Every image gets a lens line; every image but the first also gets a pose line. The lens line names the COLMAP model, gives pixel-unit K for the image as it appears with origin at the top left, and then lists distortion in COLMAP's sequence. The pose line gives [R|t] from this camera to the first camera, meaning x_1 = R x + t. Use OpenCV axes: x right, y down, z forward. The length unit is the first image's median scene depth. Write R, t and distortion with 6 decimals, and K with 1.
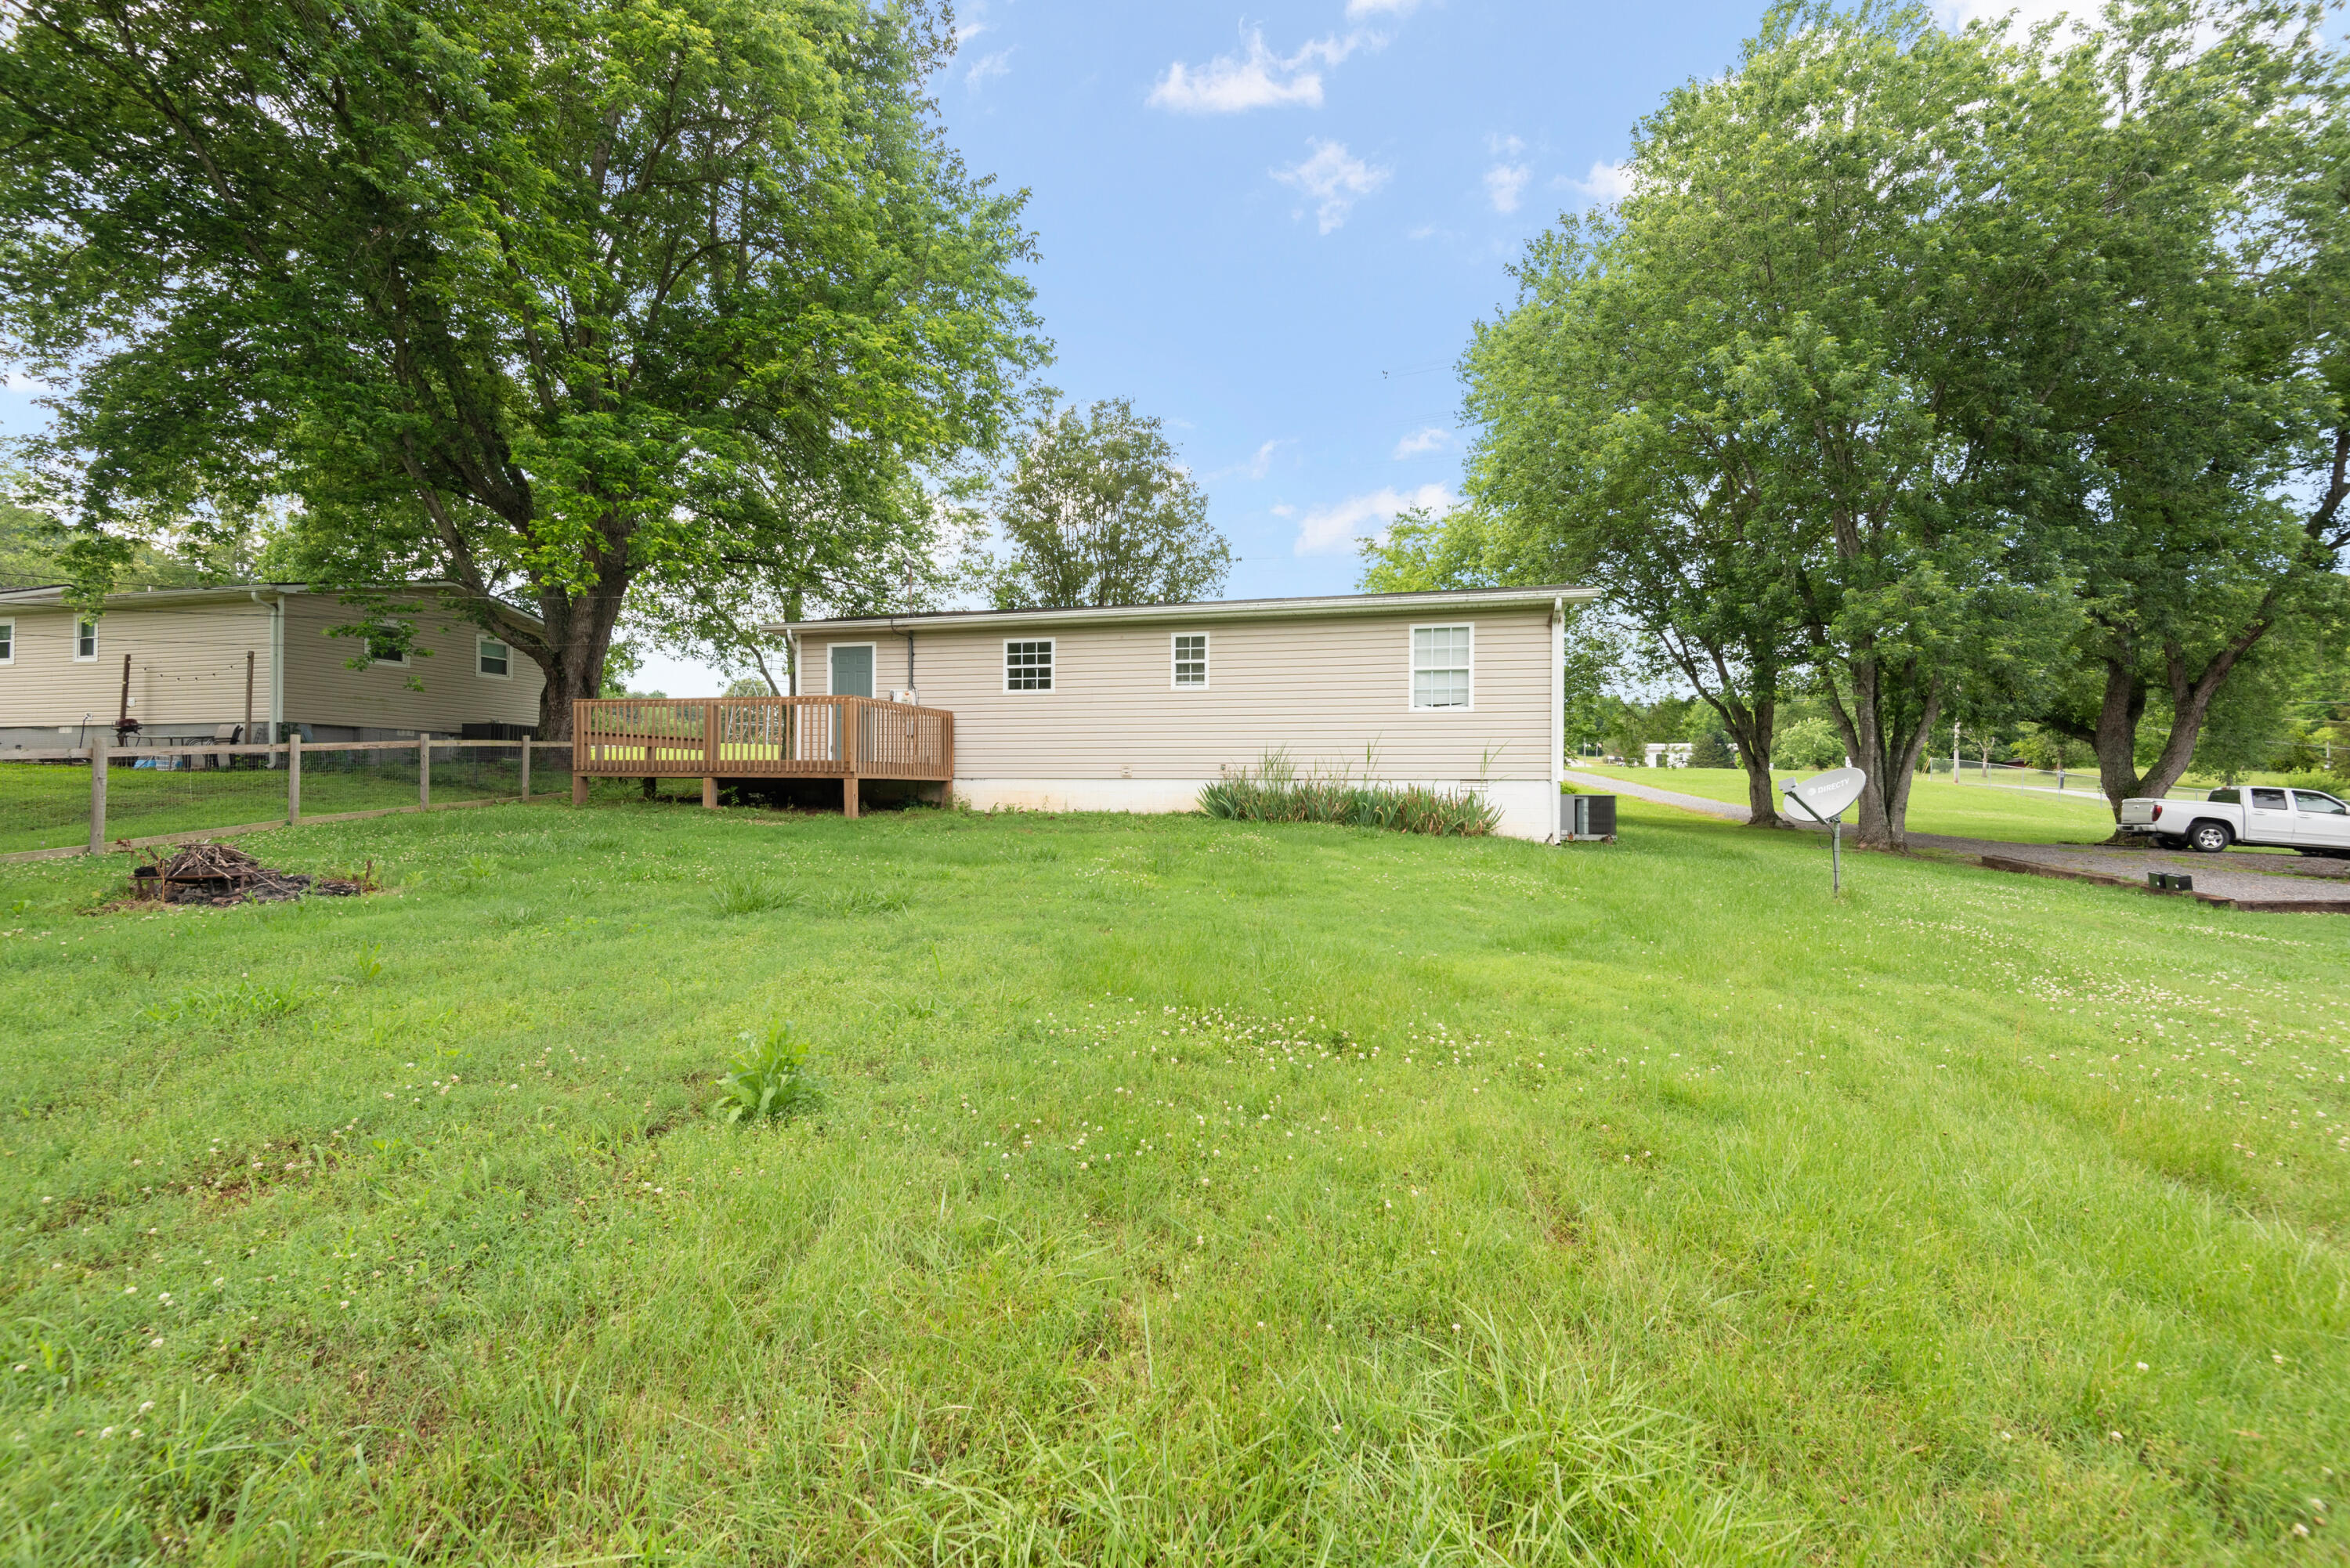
lens RADIAL K [[1079.2, 0, 1172.3], [0, 1079.2, 773.9], [0, 0, 1]] dist [0.029419, -0.016389]
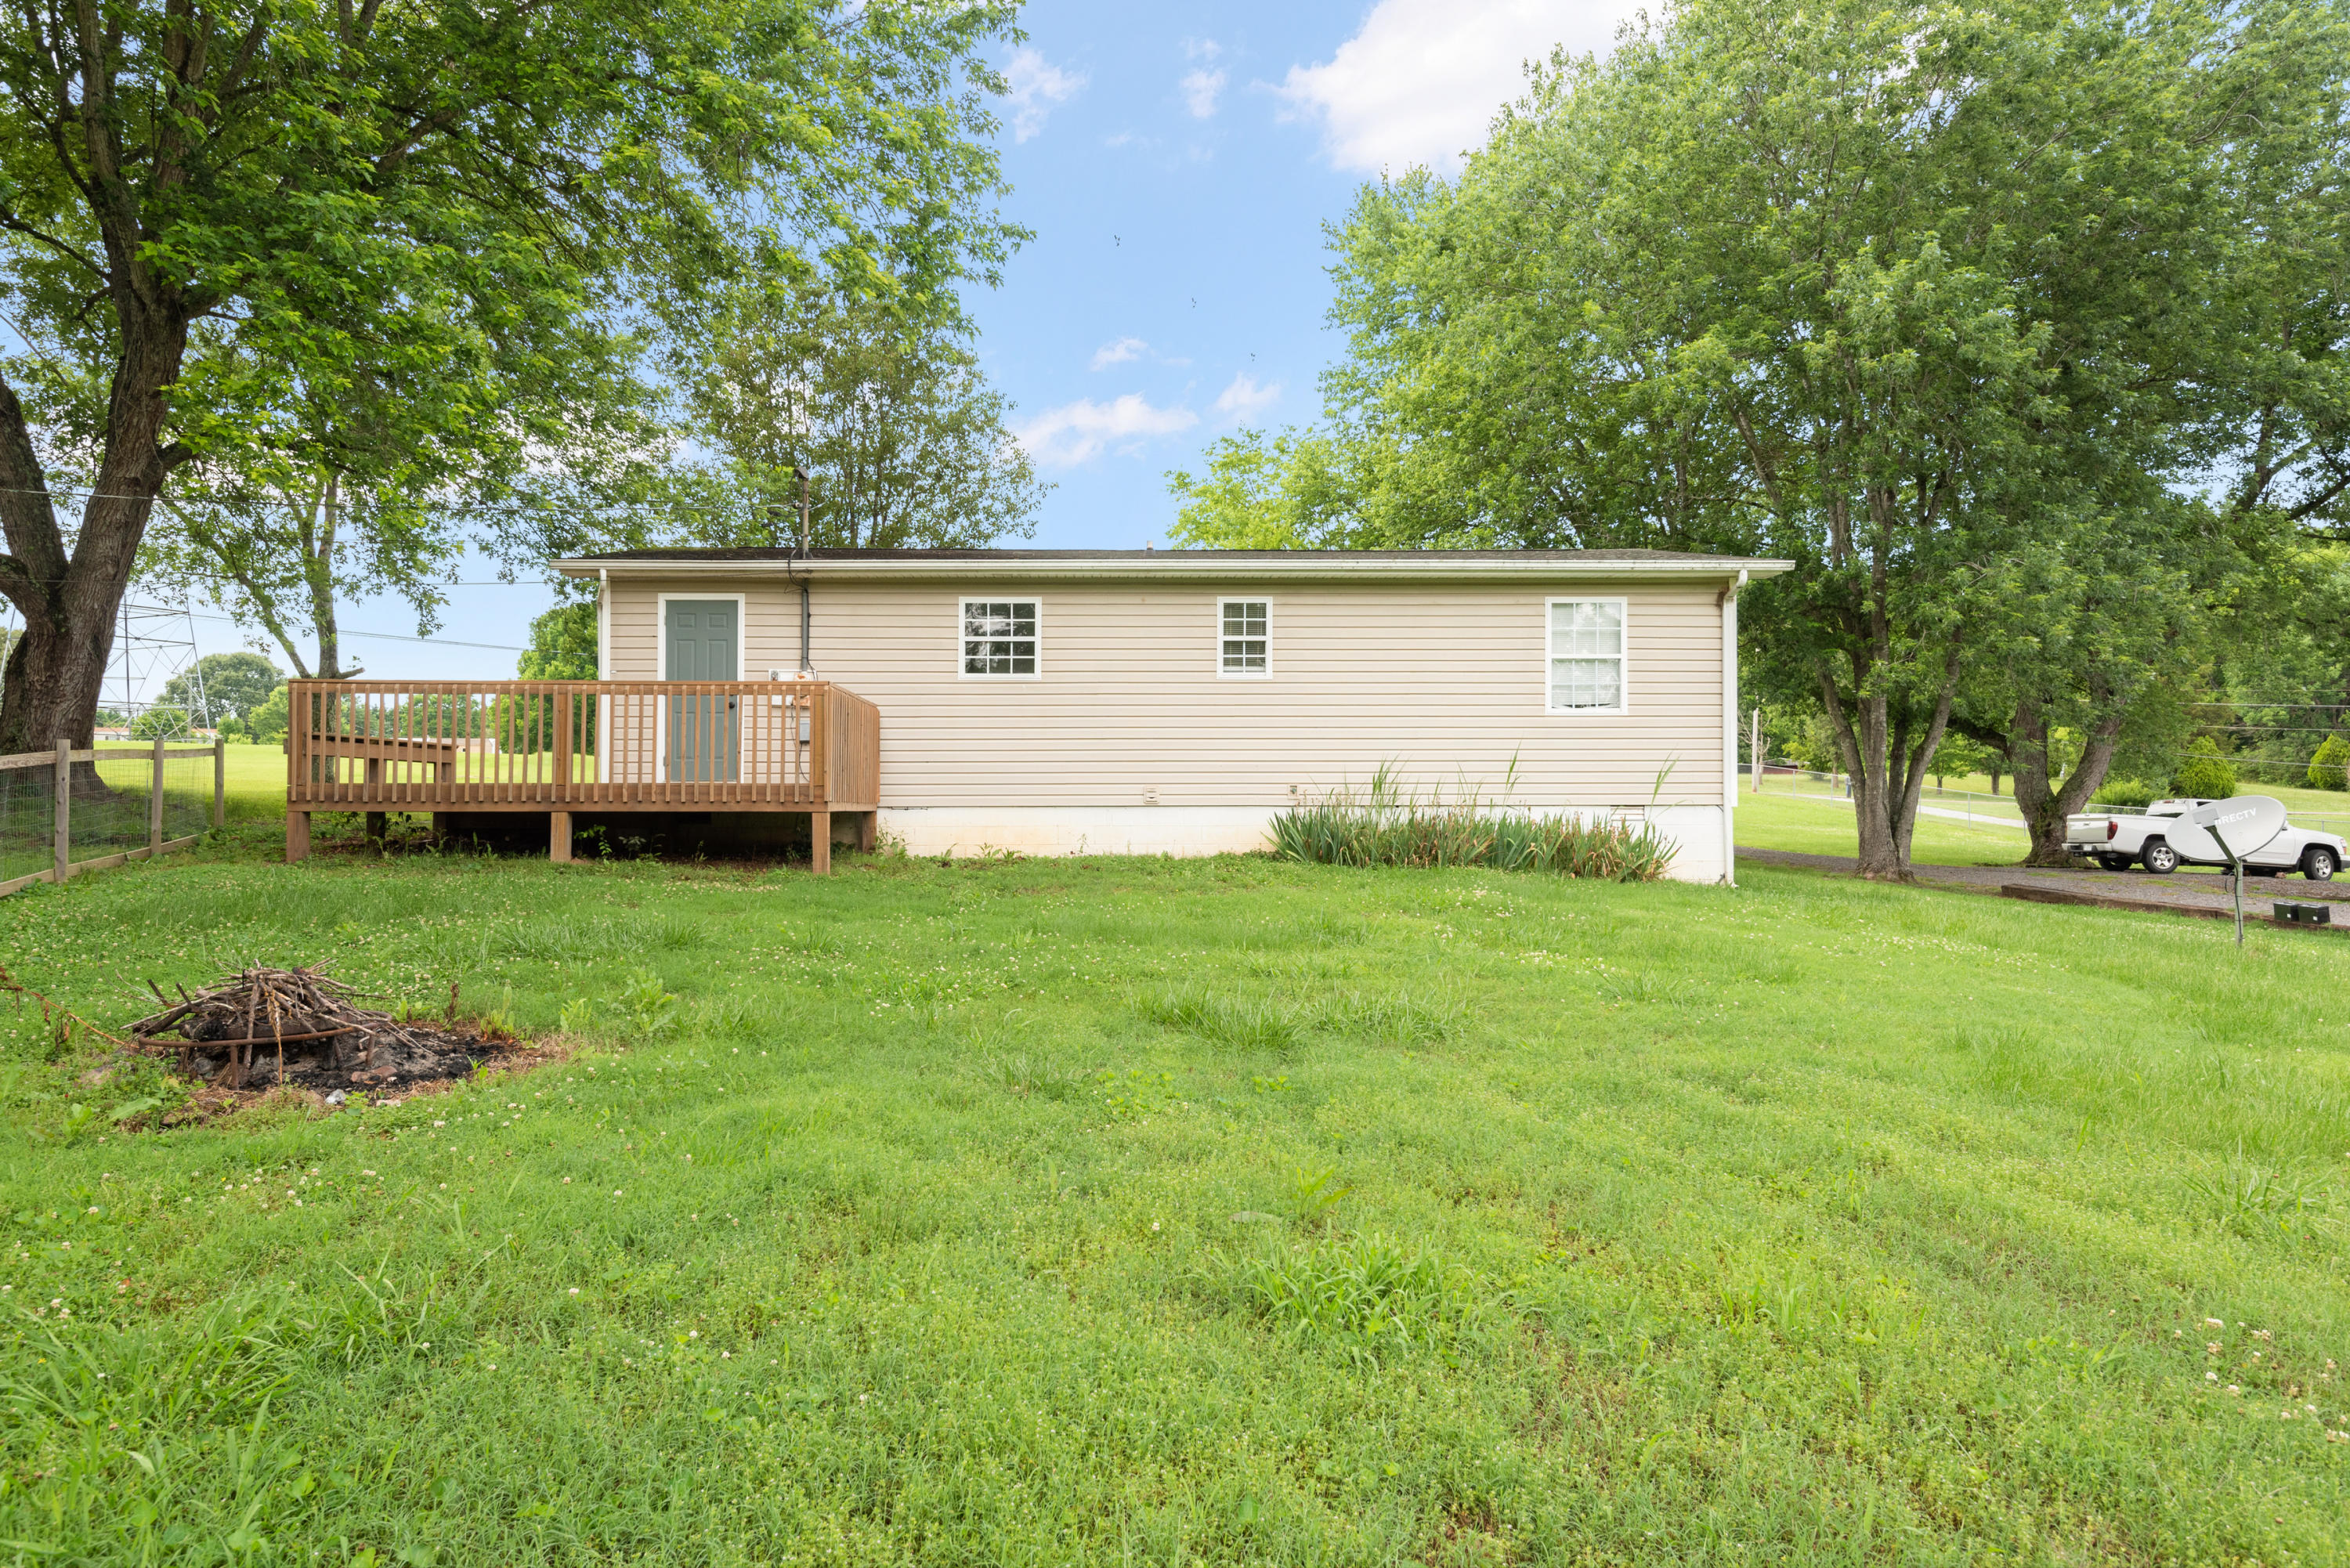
lens RADIAL K [[1486.2, 0, 1174.4], [0, 1486.2, 783.5], [0, 0, 1]] dist [0.018260, -0.000860]
pose [[0.955511, -0.003567, 0.294935, -0.309578], [0.003337, 0.999994, 0.001285, -0.011379], [-0.294938, -0.000244, 0.955516, 0.093147]]
